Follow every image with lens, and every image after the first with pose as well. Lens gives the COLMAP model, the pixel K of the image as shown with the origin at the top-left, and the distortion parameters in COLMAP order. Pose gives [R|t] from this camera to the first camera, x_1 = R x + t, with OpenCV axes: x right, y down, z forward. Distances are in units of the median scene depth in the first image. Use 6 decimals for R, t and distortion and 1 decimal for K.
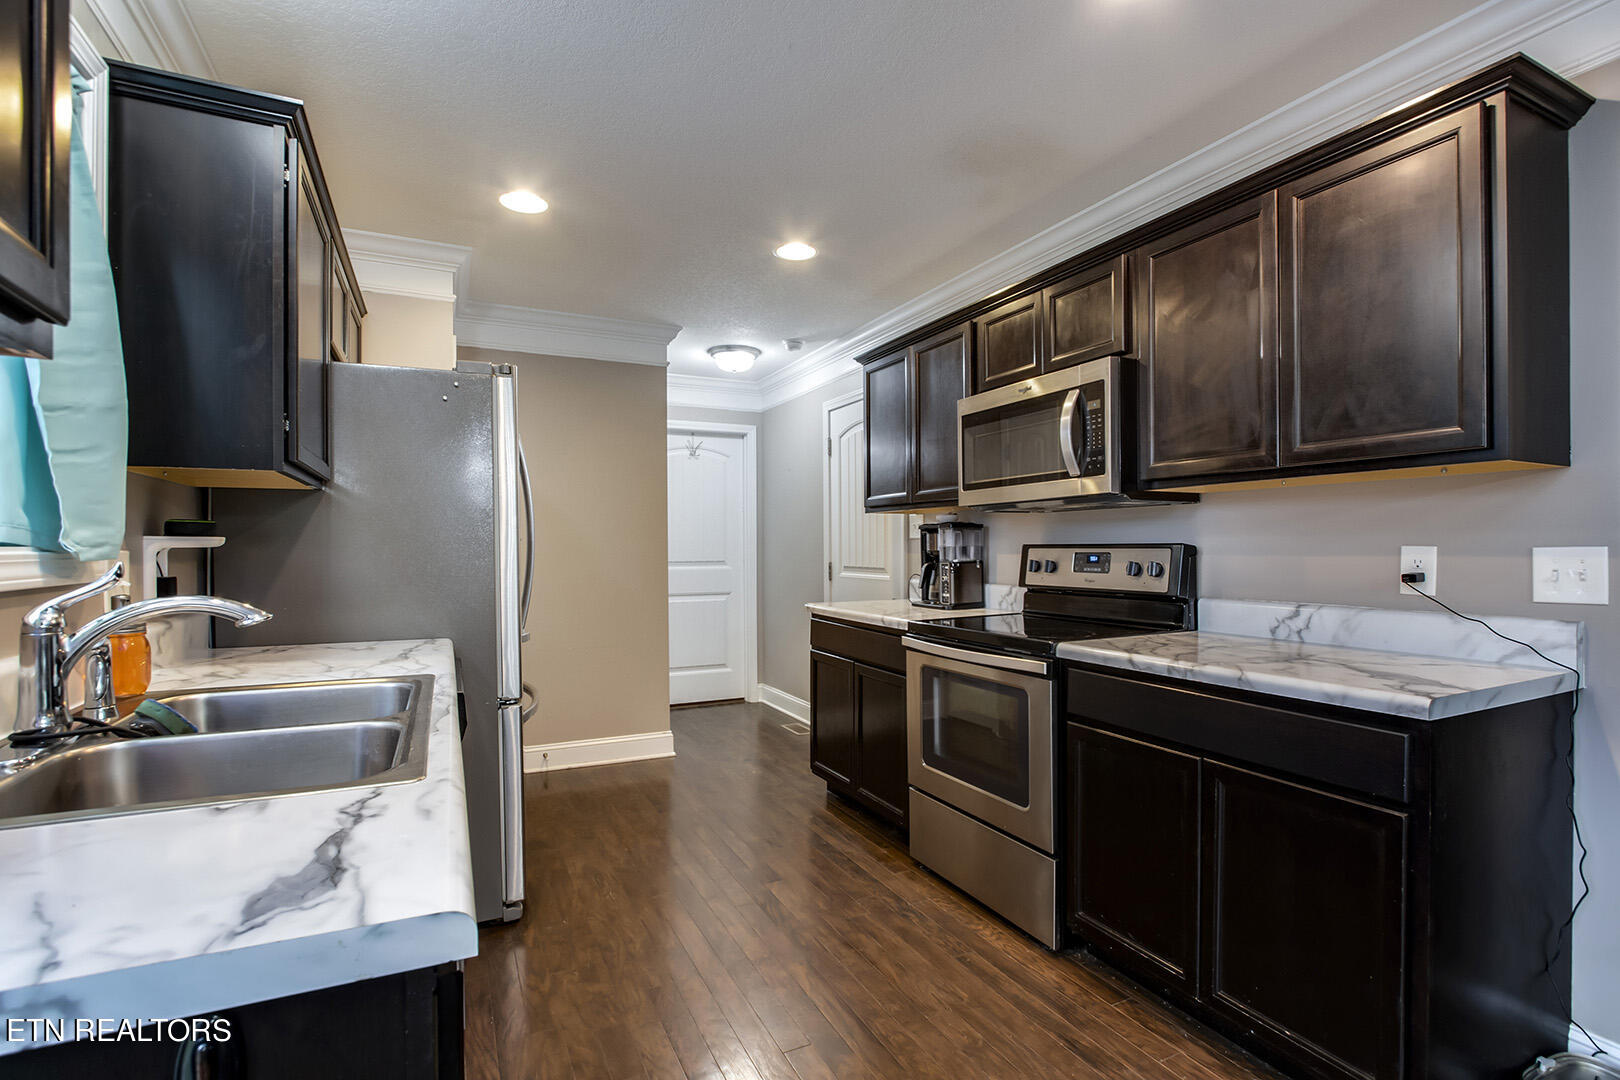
lens RADIAL K [[756.3, 0, 813.9], [0, 756.3, 551.2], [0, 0, 1]] dist [-0.023154, 0.000965]
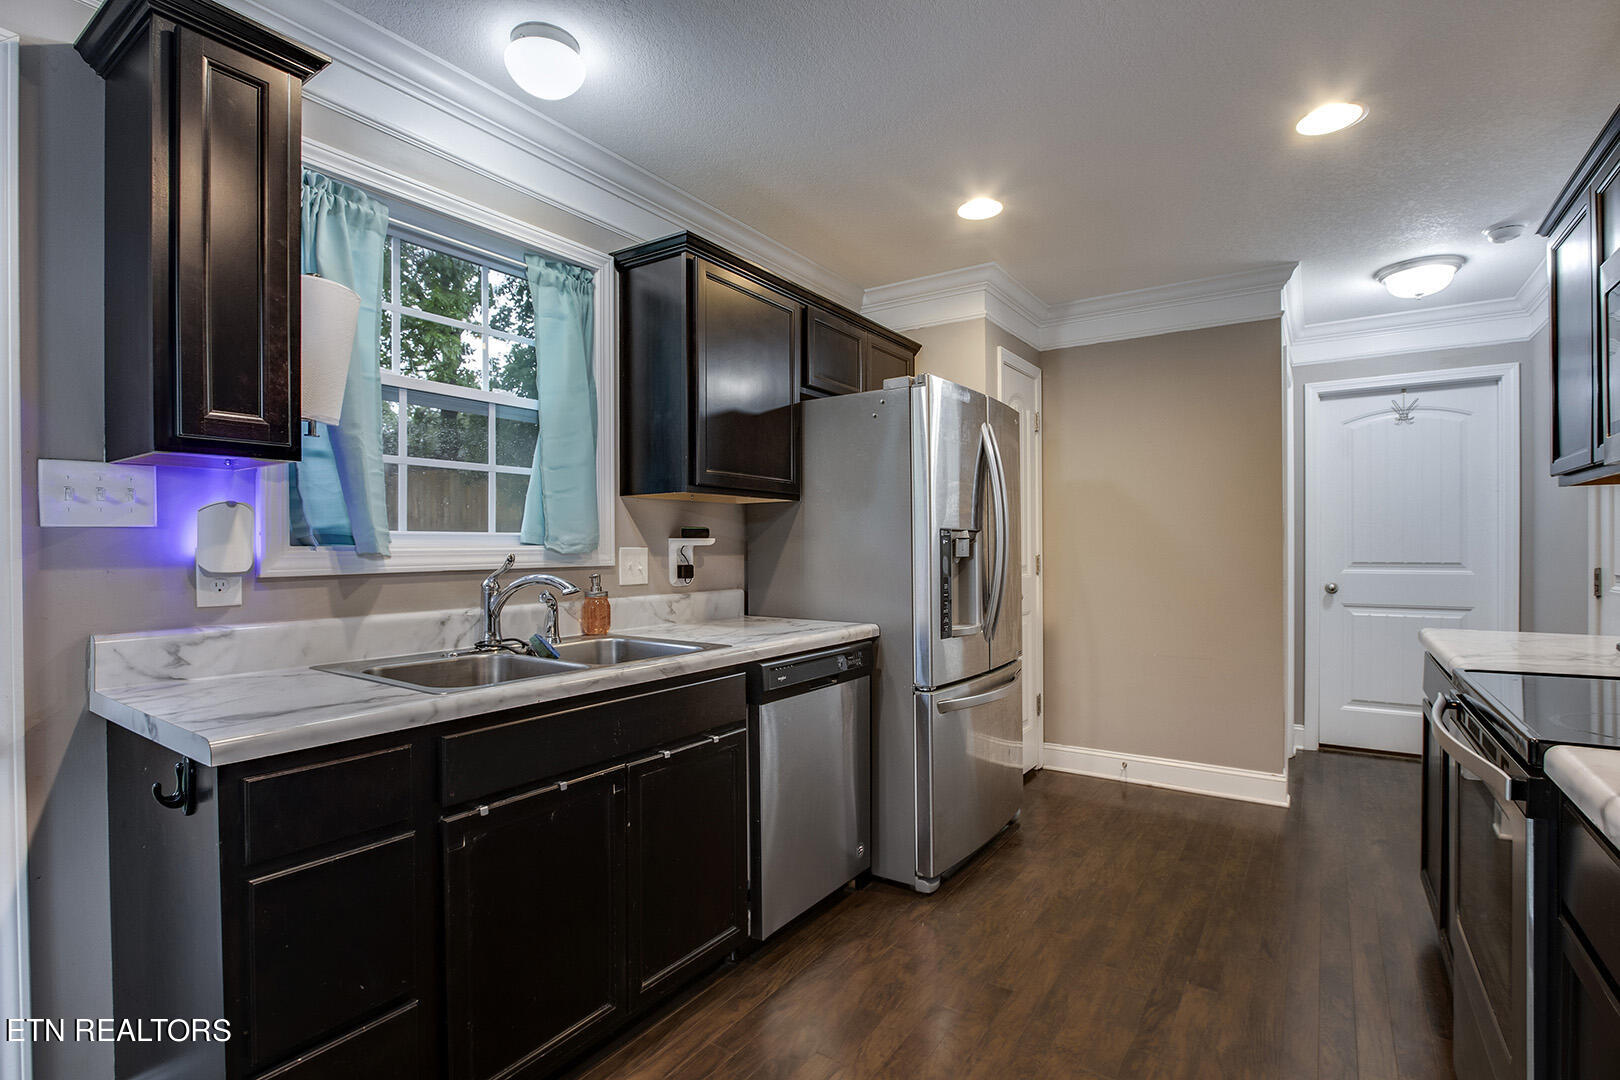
lens RADIAL K [[756.3, 0, 813.9], [0, 756.3, 551.2], [0, 0, 1]] dist [-0.023154, 0.000965]
pose [[0.494979, 0.006920, -0.868878, 0.384202], [-0.002373, 0.999975, 0.006612, -0.002527], [0.868902, -0.001211, 0.494983, 0.280265]]
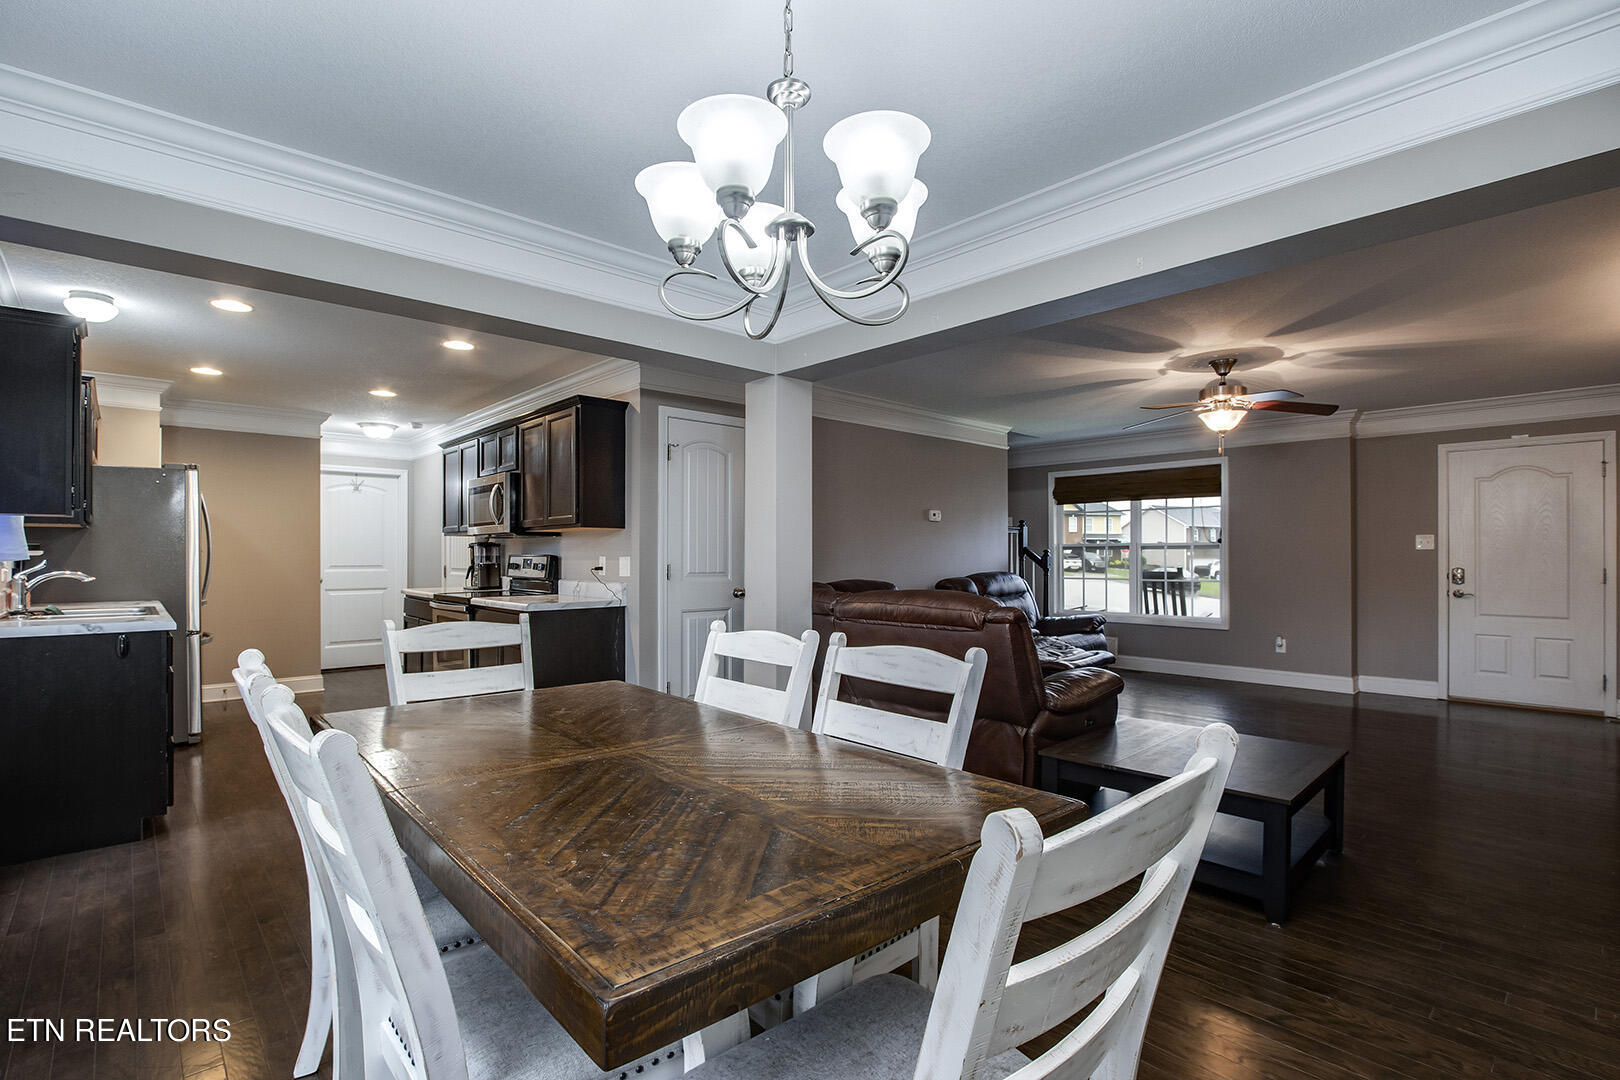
lens RADIAL K [[750.6, 0, 809.5], [0, 750.6, 550.4], [0, 0, 1]] dist [-0.023884, 0.001031]
pose [[0.957863, 0.005279, 0.287179, 0.509631], [-0.001836, 0.999923, -0.012256, 0.001601], [-0.287221, 0.011213, 0.957799, -1.151364]]
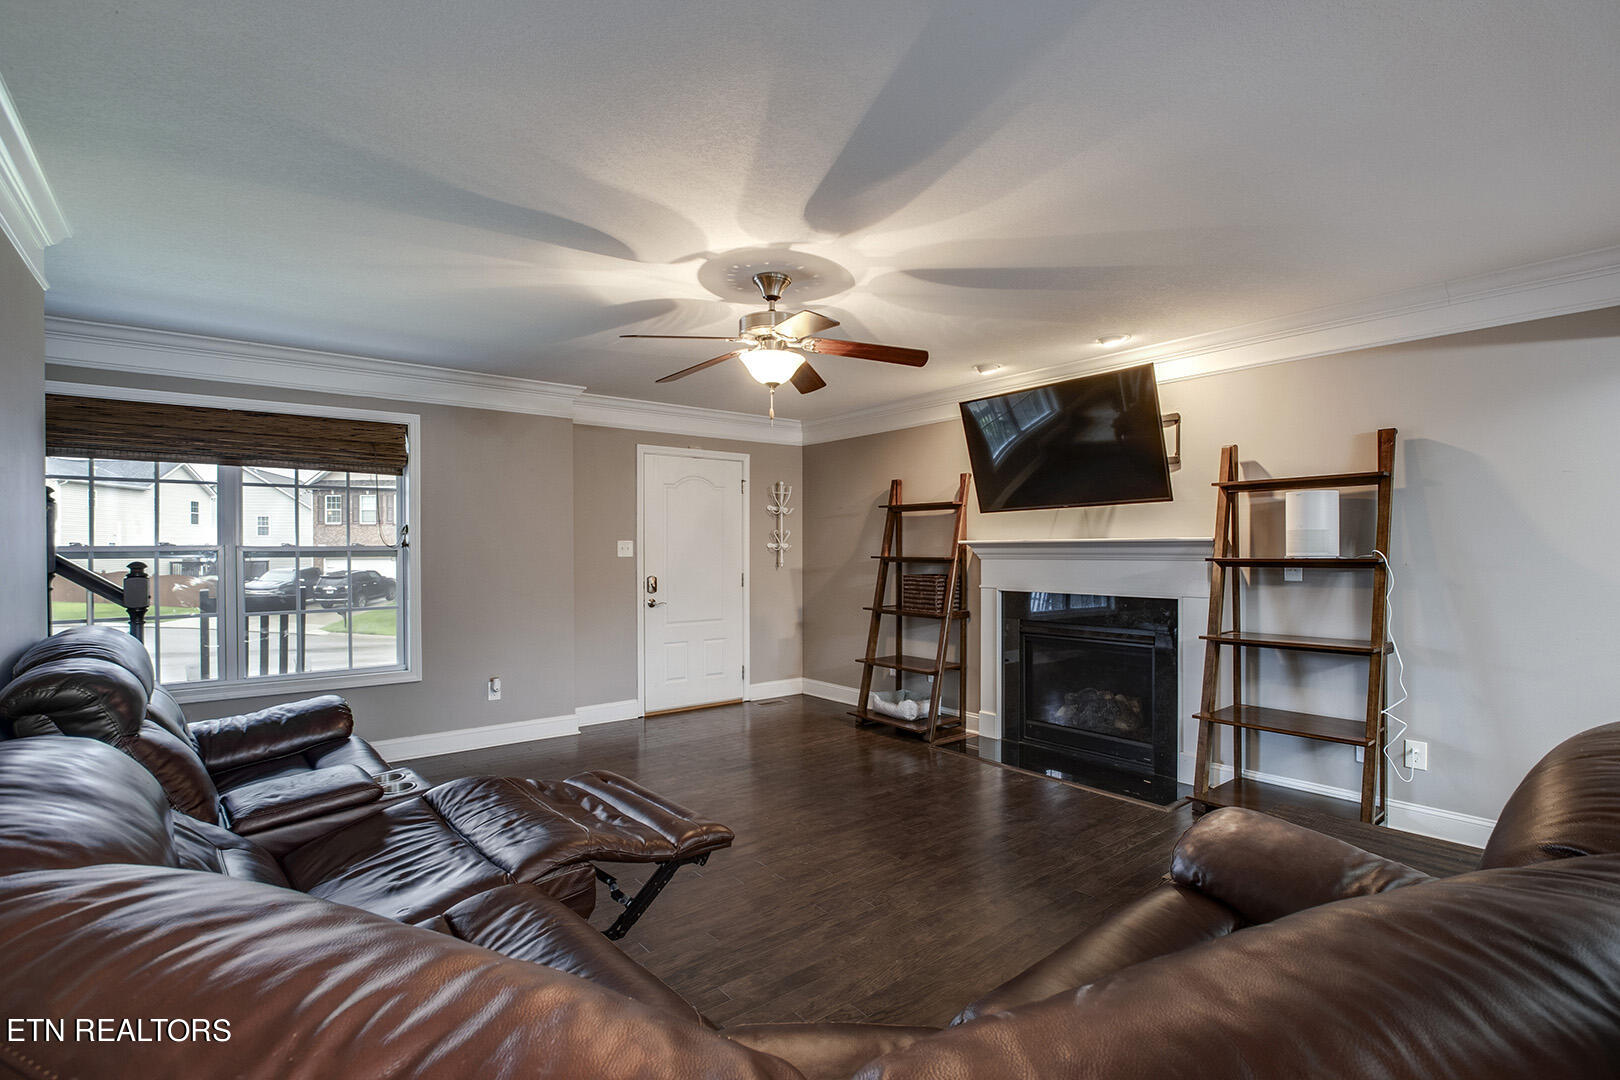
lens RADIAL K [[756.3, 0, 813.9], [0, 756.3, 551.2], [0, 0, 1]] dist [-0.023154, 0.000965]
pose [[-0.222855, 0.001418, 0.974851, 0.786971], [0.008841, 0.999961, 0.000567, -0.043843], [-0.974811, 0.008745, -0.222859, 0.404075]]
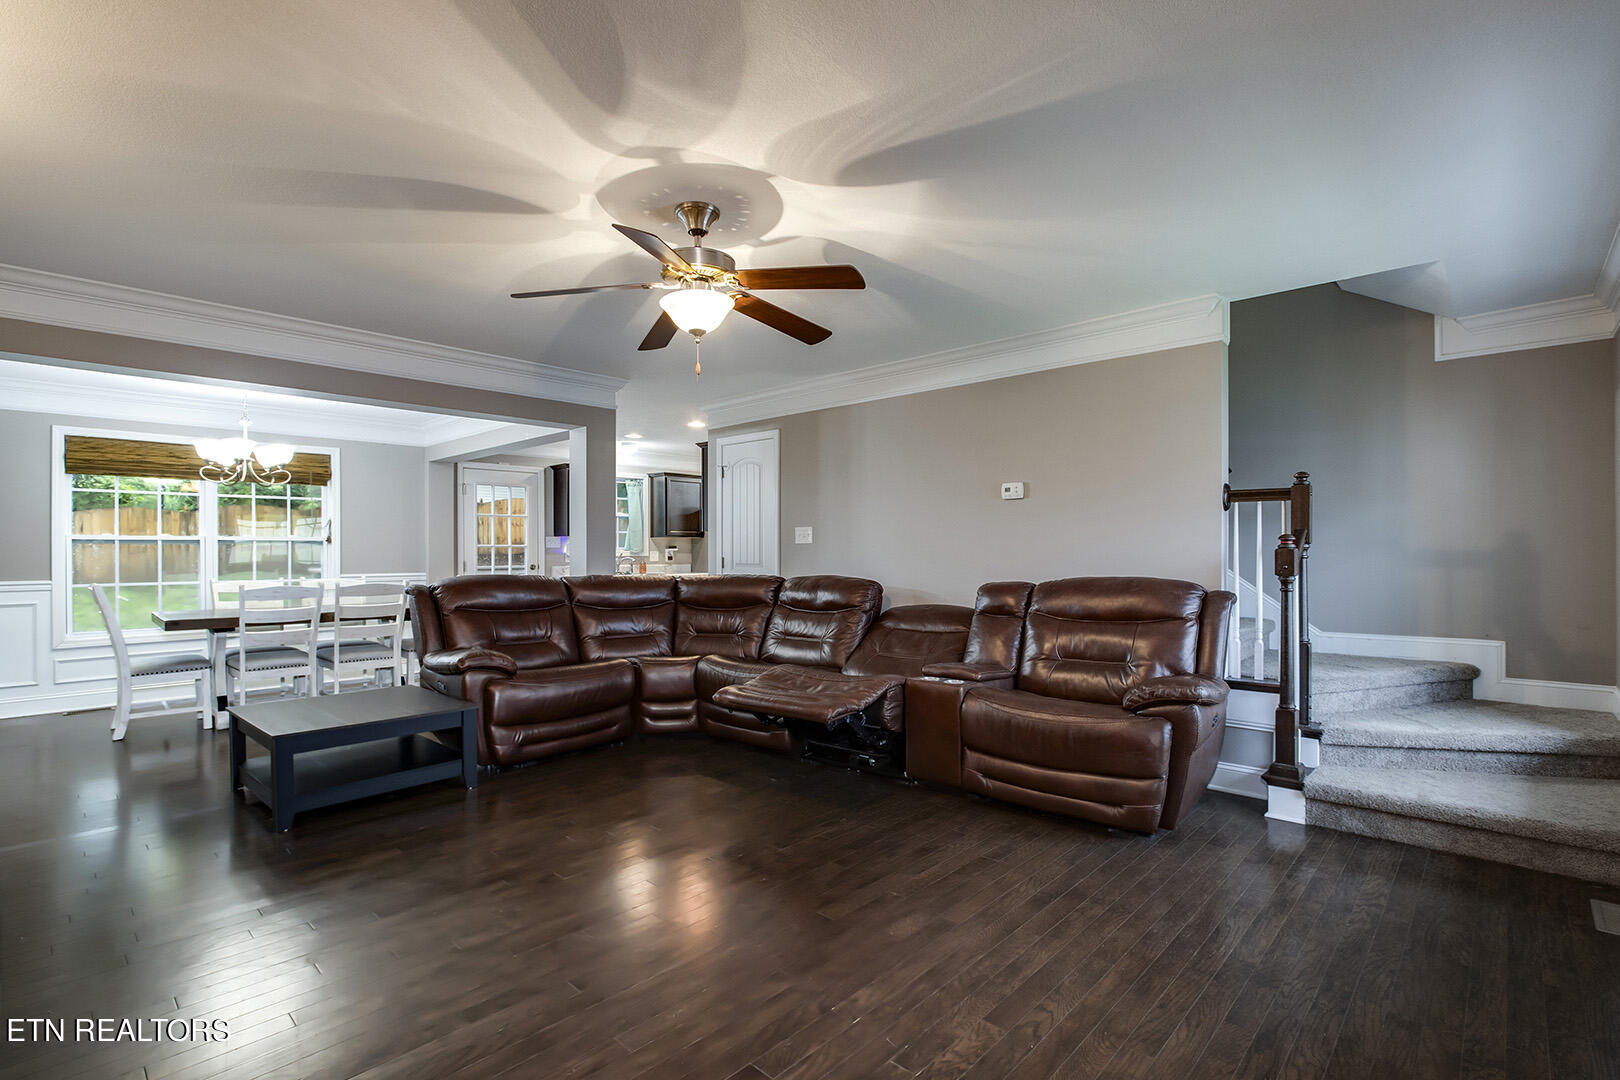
lens RADIAL K [[756.3, 0, 813.9], [0, 756.3, 551.2], [0, 0, 1]] dist [-0.023154, 0.000965]
pose [[0.358701, 0.002597, -0.933449, 2.894236], [-0.003154, 0.999994, 0.001570, -0.008295], [0.933447, 0.002381, 0.358707, -0.002902]]
